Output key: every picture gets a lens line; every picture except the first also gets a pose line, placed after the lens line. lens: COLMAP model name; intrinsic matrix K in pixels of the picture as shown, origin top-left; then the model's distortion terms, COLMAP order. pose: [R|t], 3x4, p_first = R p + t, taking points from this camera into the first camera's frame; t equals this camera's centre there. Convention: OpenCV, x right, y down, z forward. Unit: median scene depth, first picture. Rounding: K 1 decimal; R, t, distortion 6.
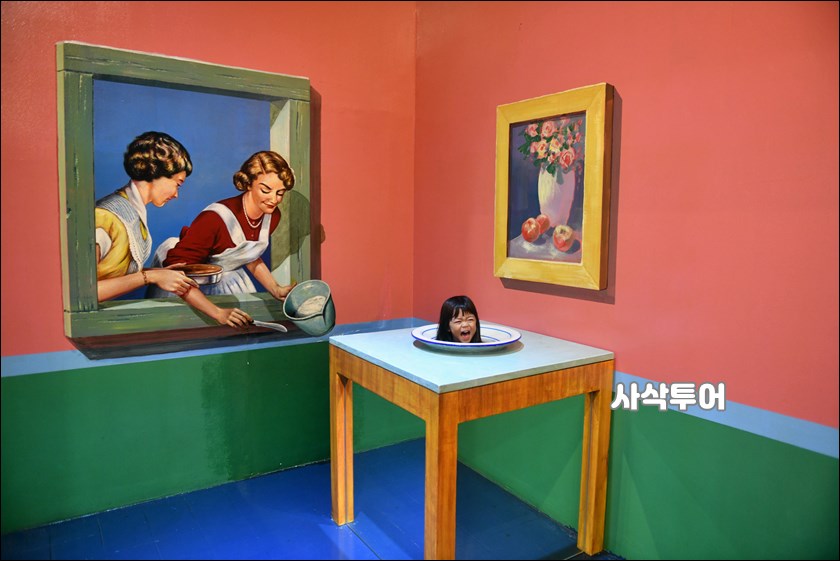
lens RADIAL K [[561.8, 0, 420.0], [0, 561.8, 280.5], [0, 0, 1]] dist [-0.046549, -0.001684]
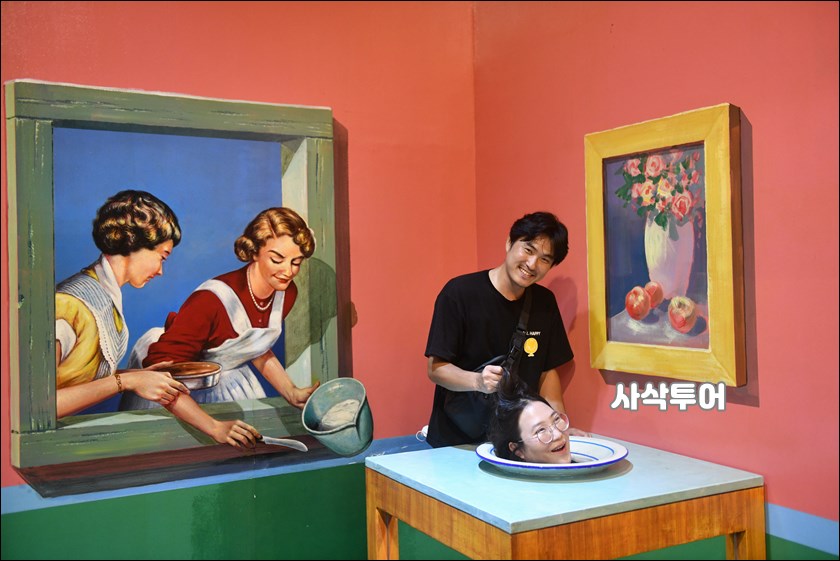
lens RADIAL K [[858.5, 0, 420.0], [0, 858.5, 280.5], [0, 0, 1]] dist [0.058521, 0.008564]
pose [[0.995122, -0.034964, -0.092243, 0.021793], [0.025943, 0.994922, -0.097247, -0.018524], [0.095175, 0.094380, 0.990976, -0.133214]]
